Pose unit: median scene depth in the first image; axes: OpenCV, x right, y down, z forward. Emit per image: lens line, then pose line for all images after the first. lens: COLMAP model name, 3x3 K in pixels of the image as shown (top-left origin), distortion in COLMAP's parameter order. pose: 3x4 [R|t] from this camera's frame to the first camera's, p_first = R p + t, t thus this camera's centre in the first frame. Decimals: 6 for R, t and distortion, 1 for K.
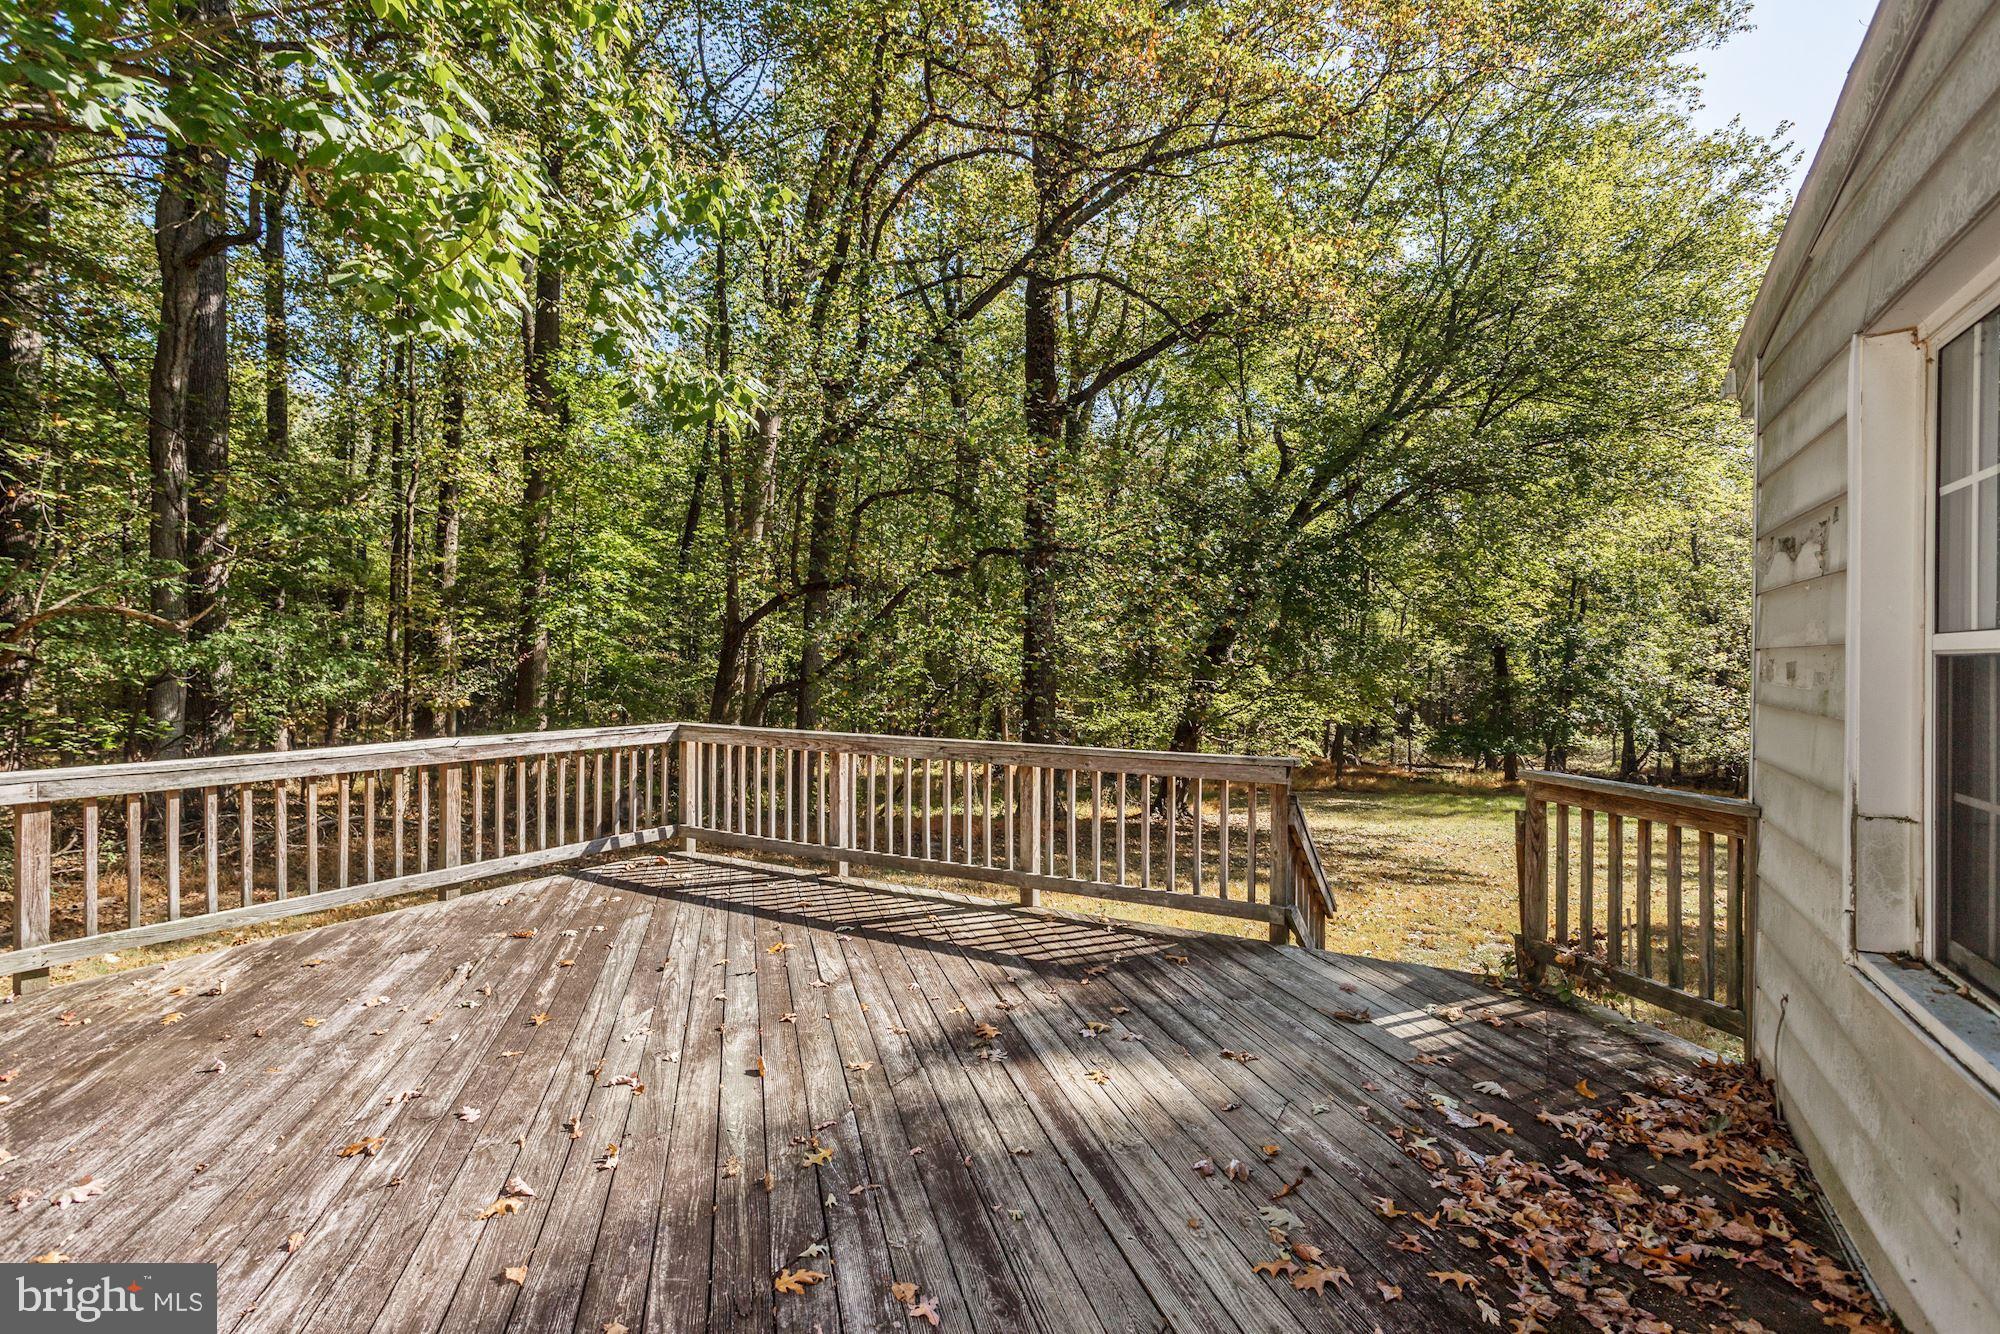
lens RADIAL K [[962.0, 0, 985.1], [0, 962.0, 661.8], [0, 0, 1]] dist [-0.052827, 0.034875]
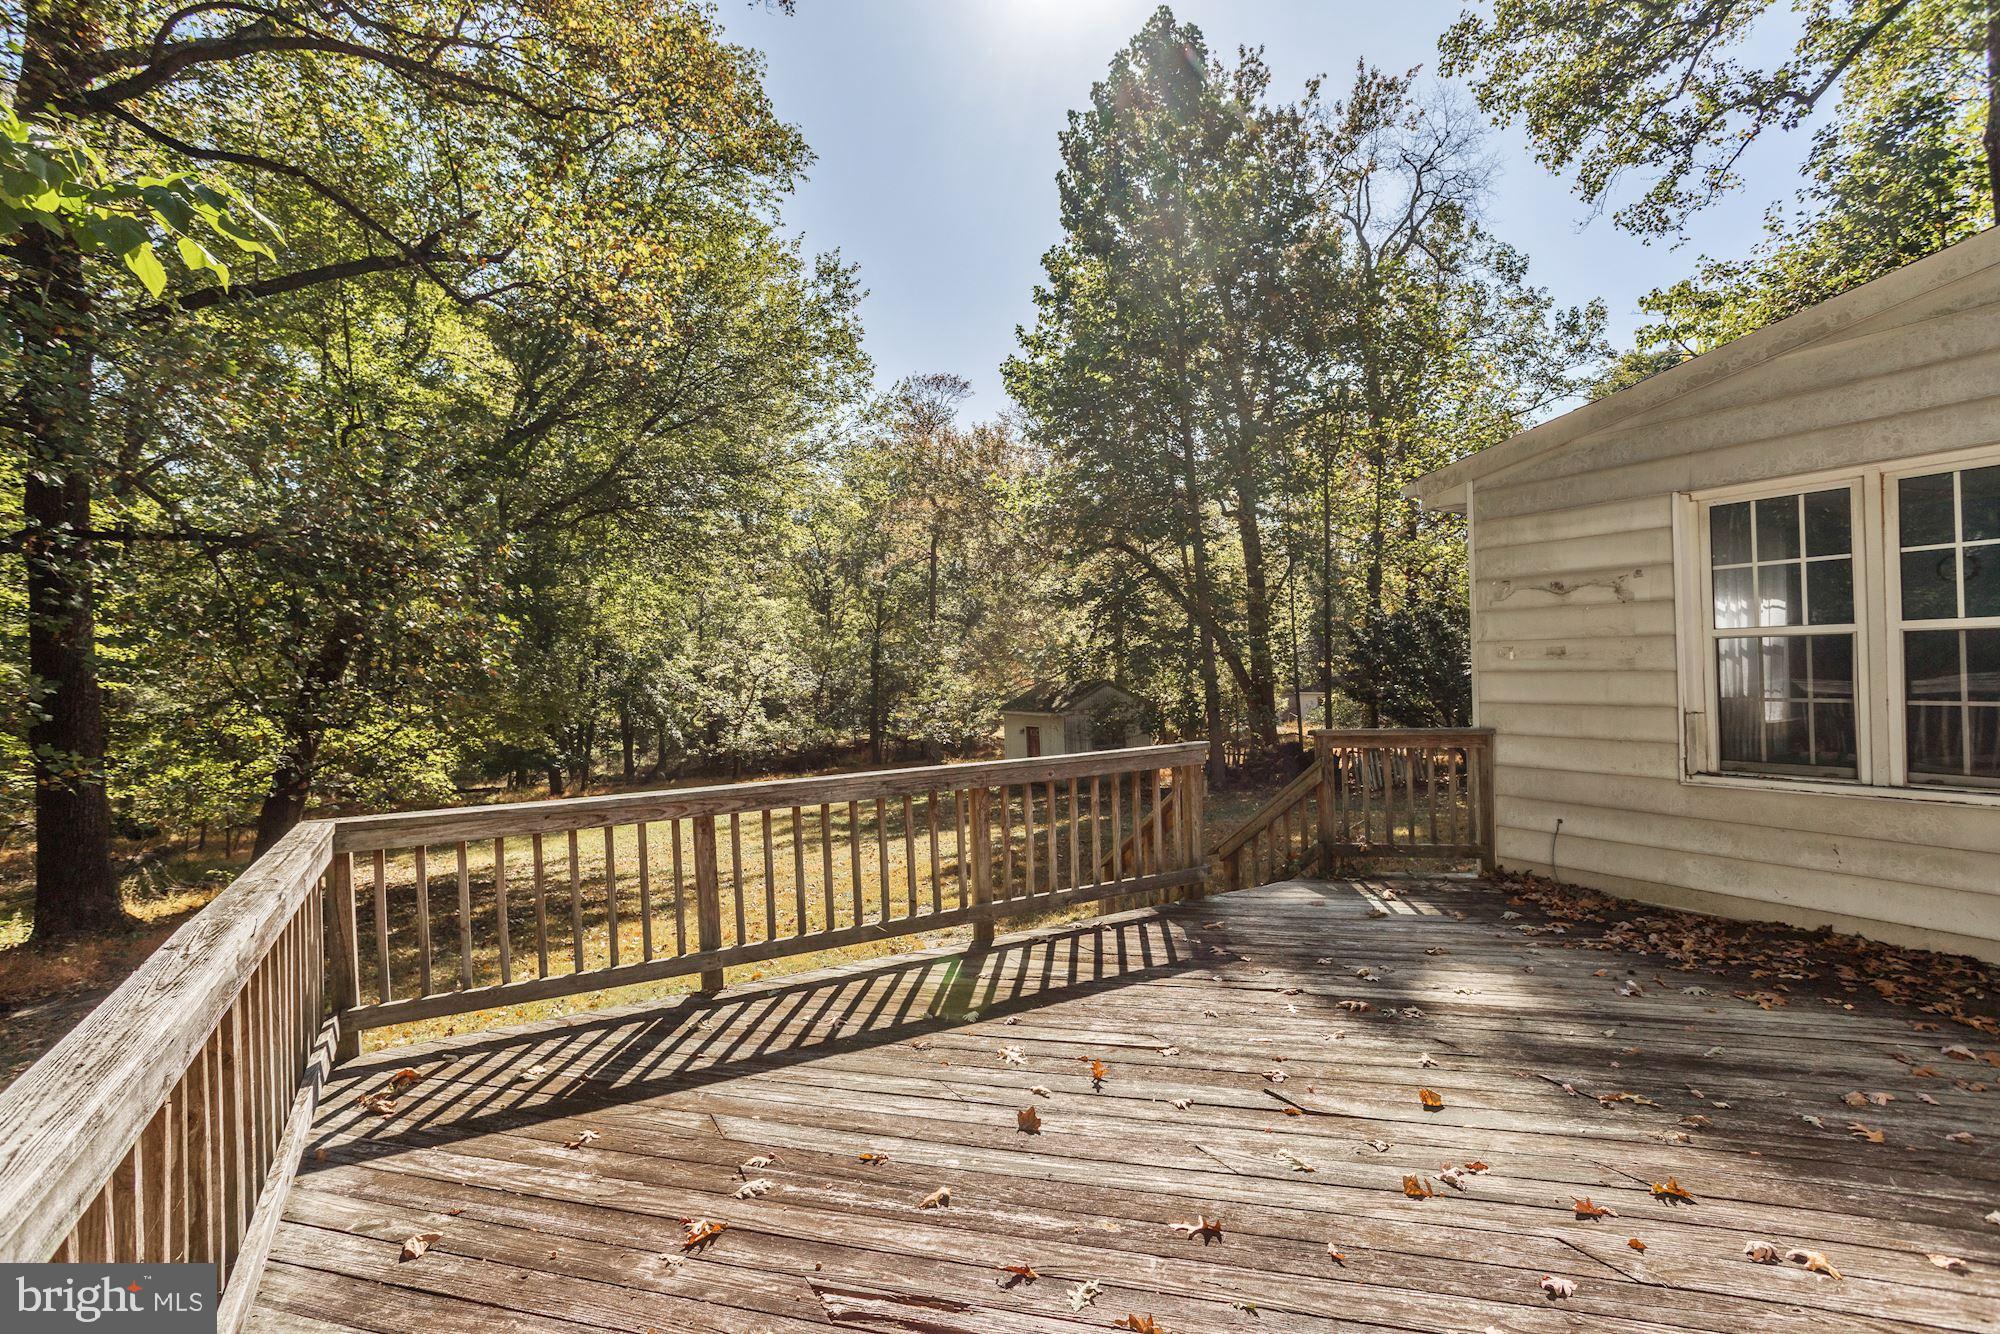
lens RADIAL K [[962.0, 0, 985.1], [0, 962.0, 661.8], [0, 0, 1]] dist [-0.052827, 0.034875]
pose [[0.514230, -0.026006, 0.857258, -0.761881], [0.043596, 0.999041, 0.004156, -0.014904], [-0.856544, 0.035235, 0.514871, 0.540576]]
